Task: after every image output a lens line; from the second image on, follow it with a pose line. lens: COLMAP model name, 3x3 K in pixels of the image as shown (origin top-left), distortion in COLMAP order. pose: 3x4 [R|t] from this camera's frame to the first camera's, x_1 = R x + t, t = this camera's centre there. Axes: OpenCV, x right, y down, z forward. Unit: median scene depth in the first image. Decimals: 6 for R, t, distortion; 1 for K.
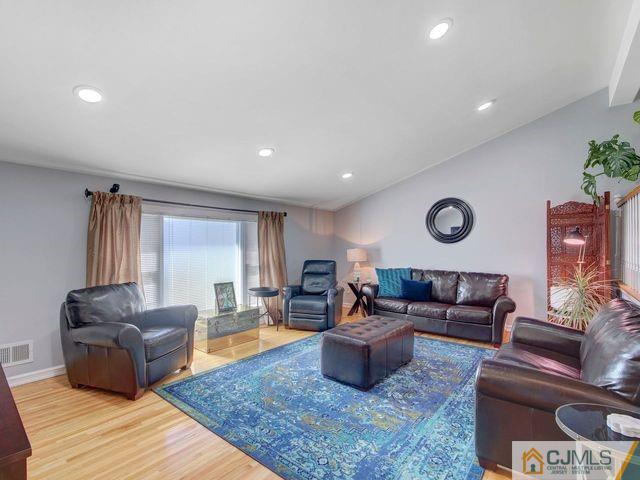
lens RADIAL K [[302.4, 0, 320.0], [0, 302.4, 240.0], [0, 0, 1]] dist [-0.001376, -0.000266]
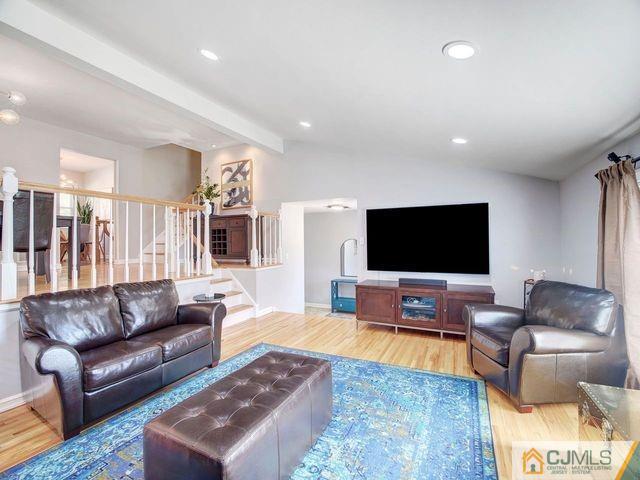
lens RADIAL K [[302.4, 0, 320.0], [0, 302.4, 240.0], [0, 0, 1]] dist [-0.001376, -0.000266]
pose [[-0.975627, 0.010419, -0.219189, 0.207033], [0.016543, 0.999522, -0.026124, 0.038967], [0.218812, -0.029113, -0.975333, 1.900905]]
